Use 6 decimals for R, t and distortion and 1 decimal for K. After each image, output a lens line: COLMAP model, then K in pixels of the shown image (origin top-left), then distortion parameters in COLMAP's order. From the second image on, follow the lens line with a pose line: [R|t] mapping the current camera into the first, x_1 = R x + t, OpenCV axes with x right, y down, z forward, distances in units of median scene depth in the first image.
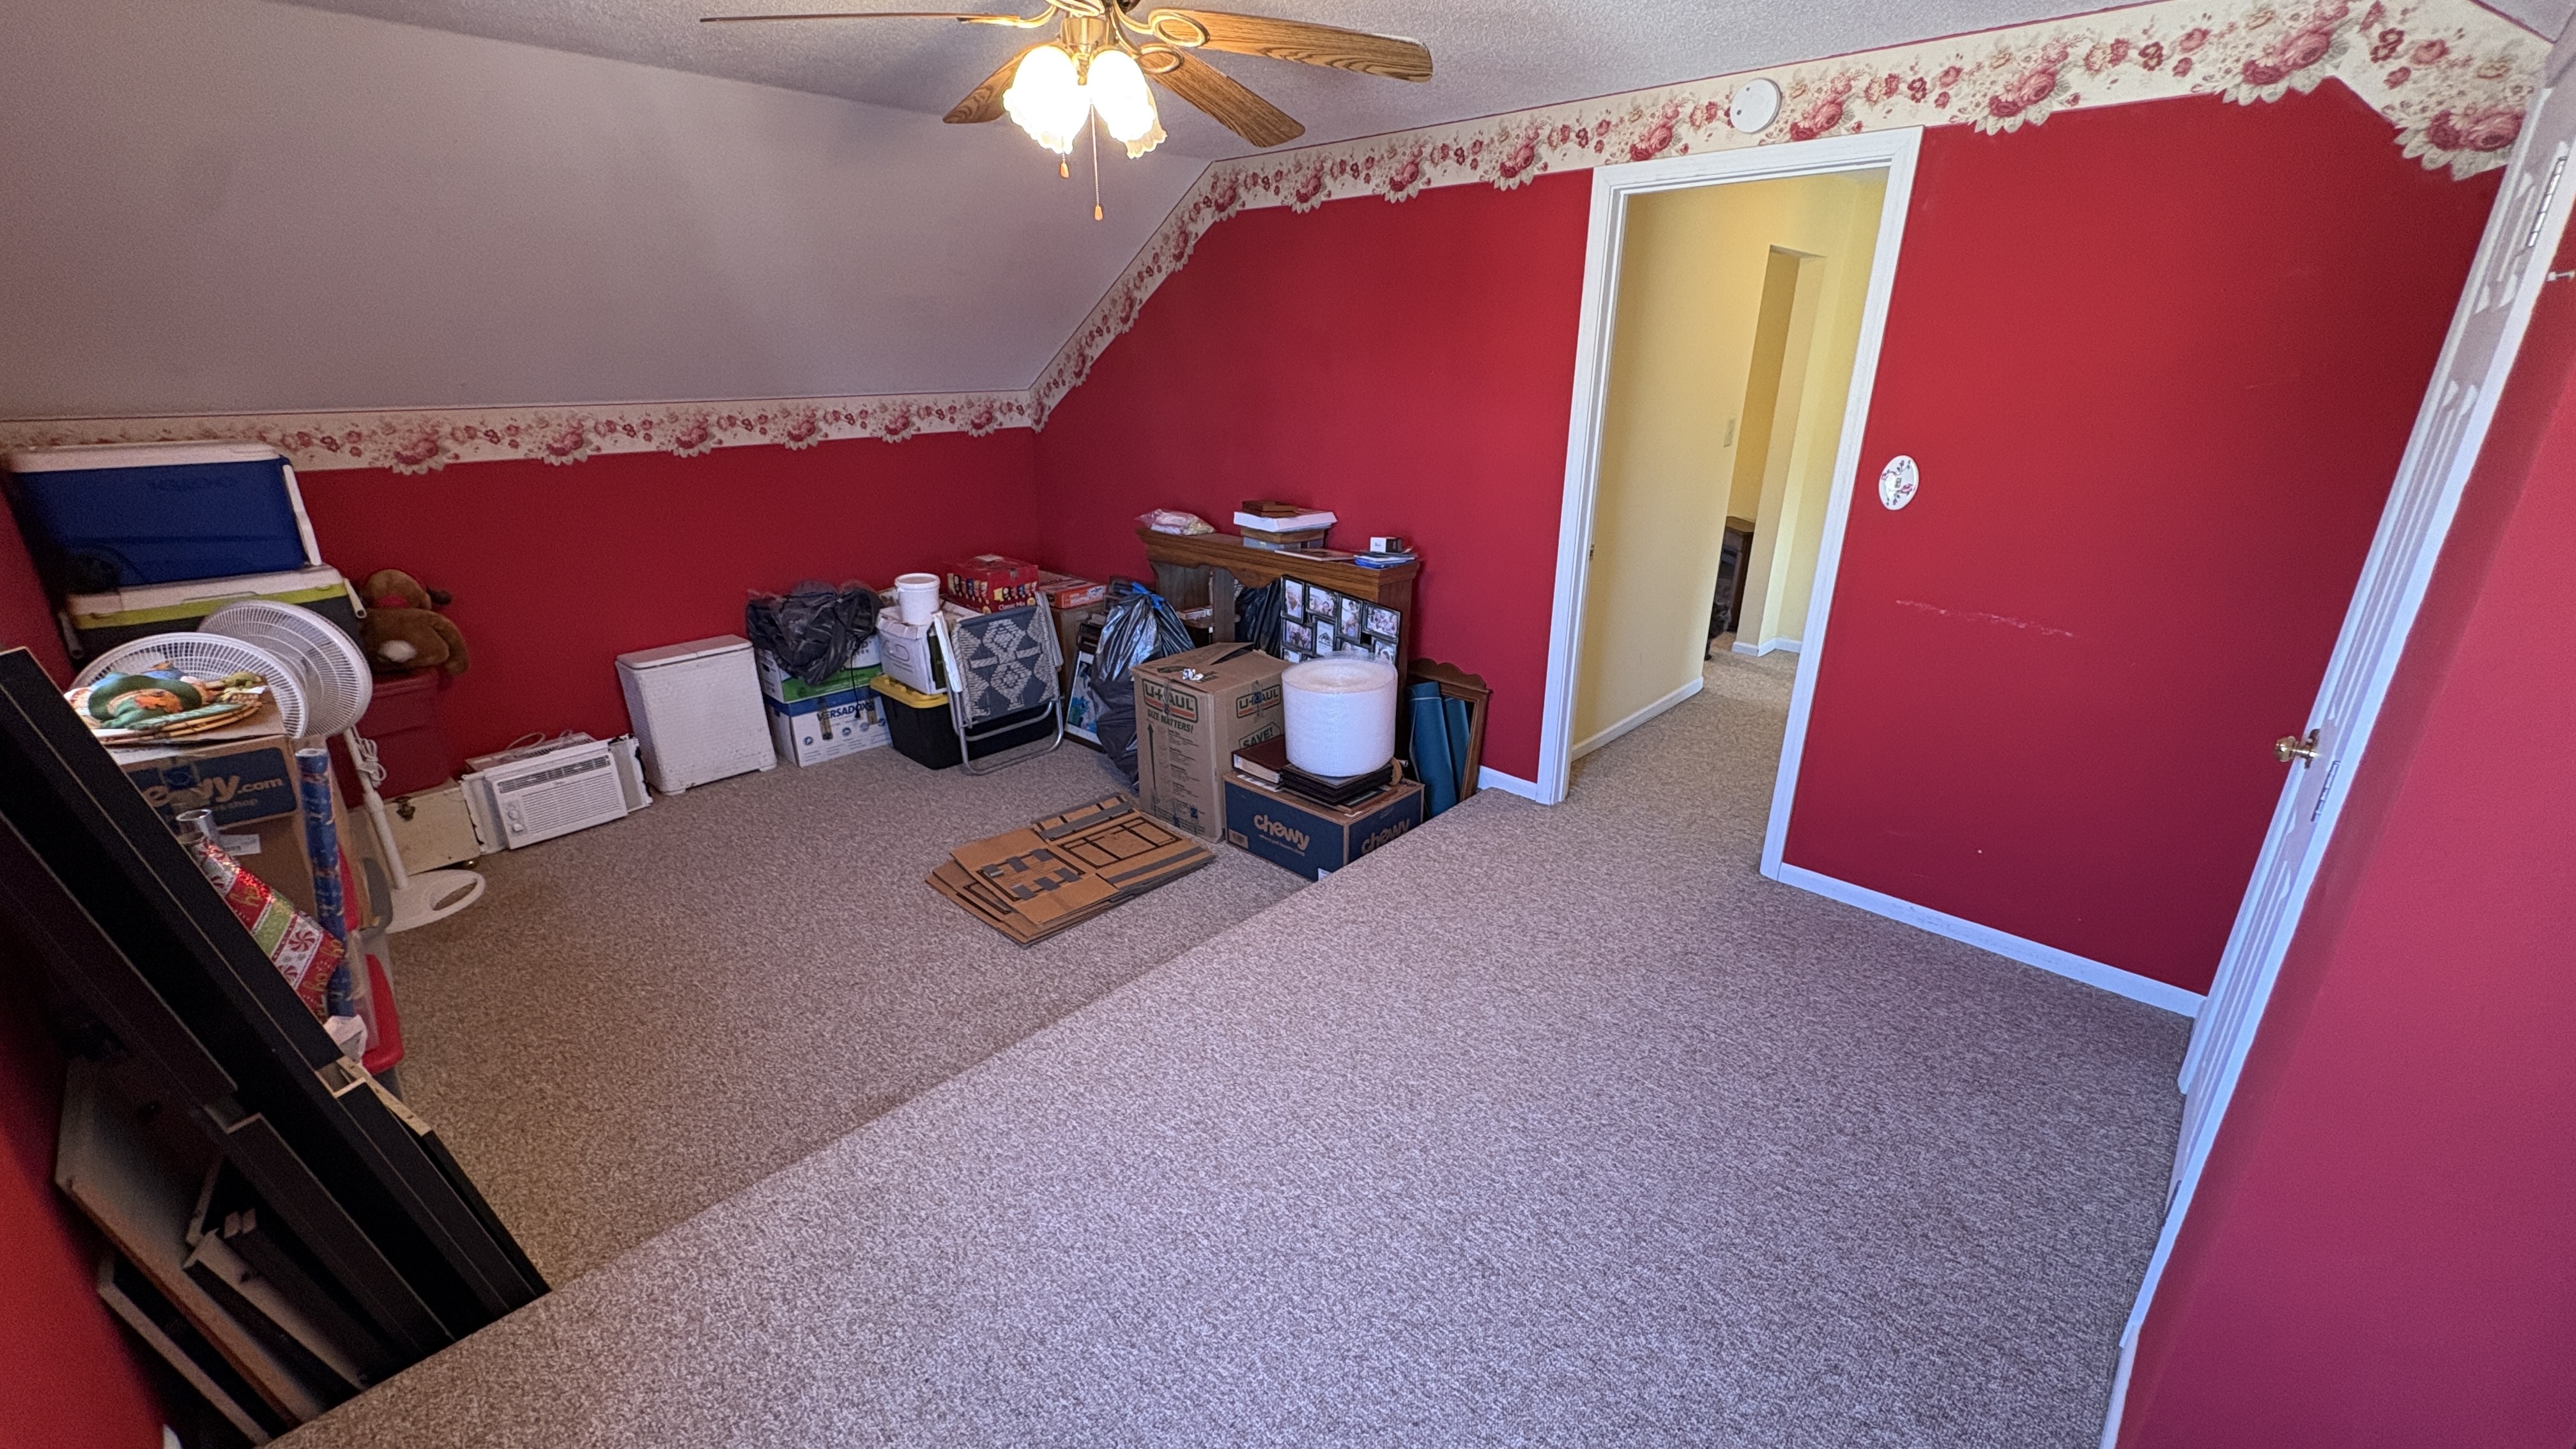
lens RADIAL K [[1023.4, 0, 1289.1], [0, 1023.4, 718.0], [0, 0, 1]] dist [0.000701, -0.000335]
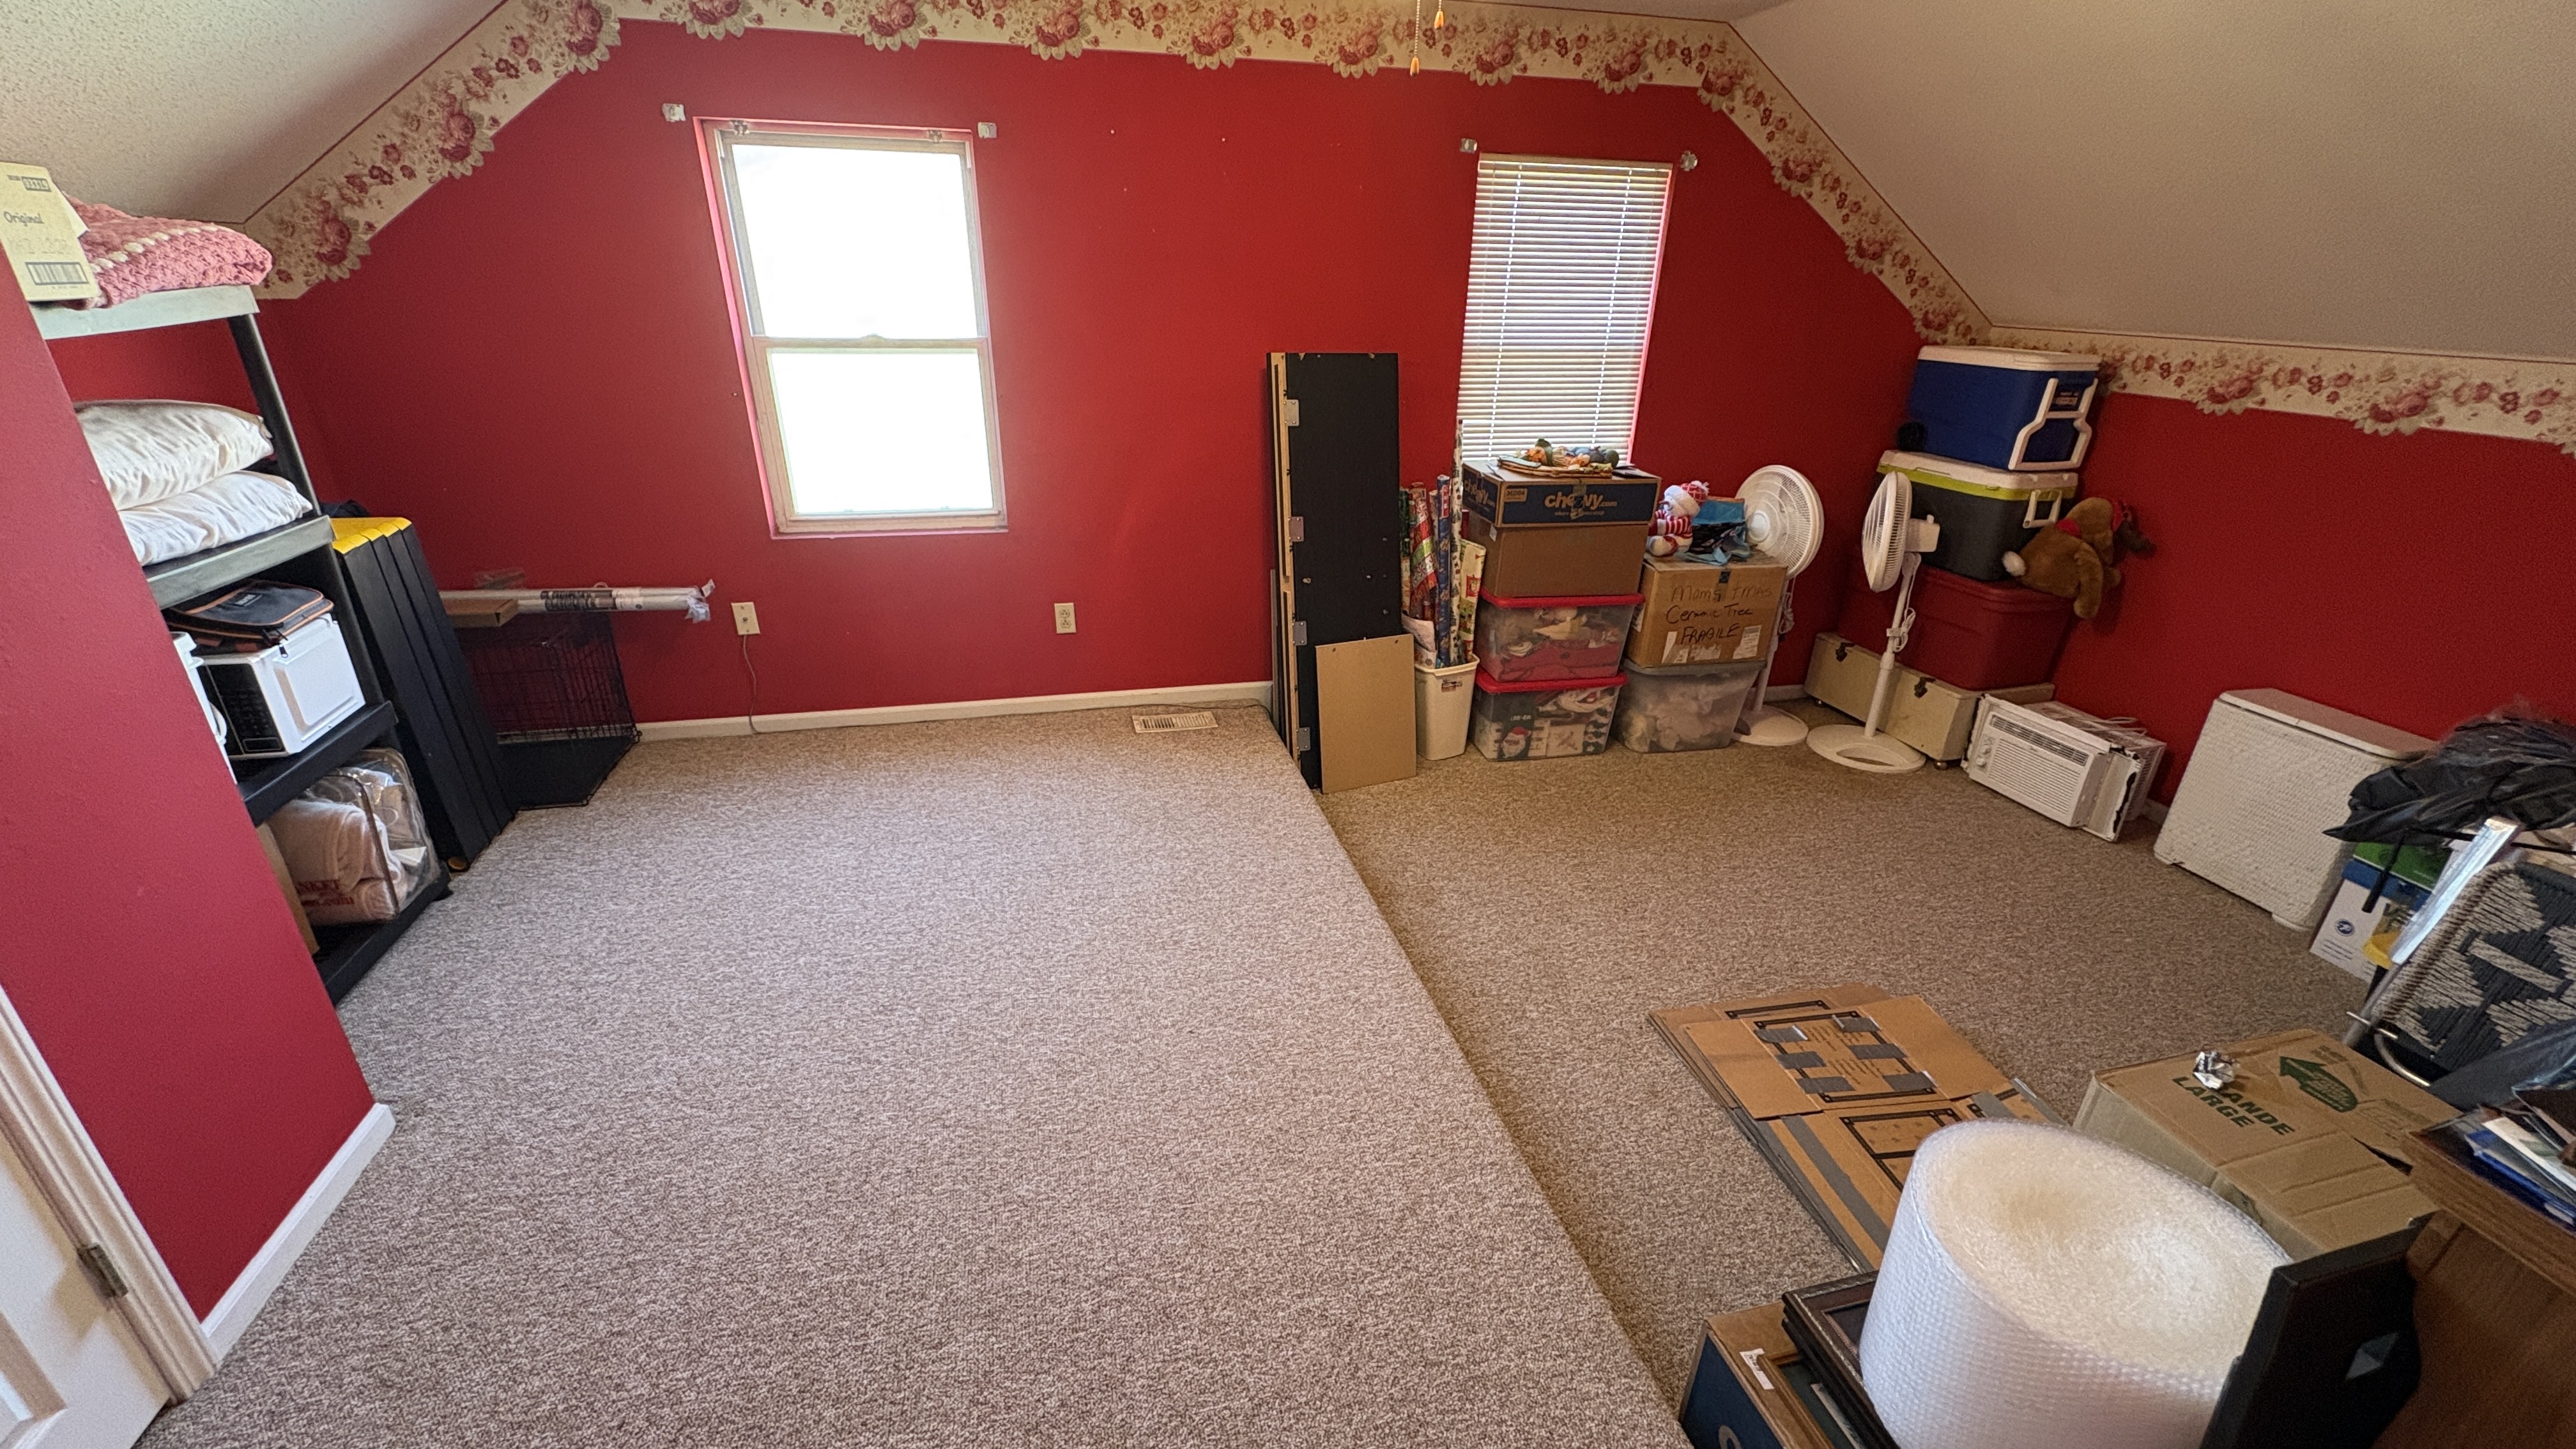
lens RADIAL K [[1023.4, 0, 1288.3], [0, 1023.4, 718.6], [0, 0, 1]] dist [0.000701, -0.000335]
pose [[-0.539228, 0.324242, -0.777239, 0.374249], [-0.305780, 0.784546, 0.539432, -0.259612], [0.784686, 0.528541, -0.323902, 0.776913]]
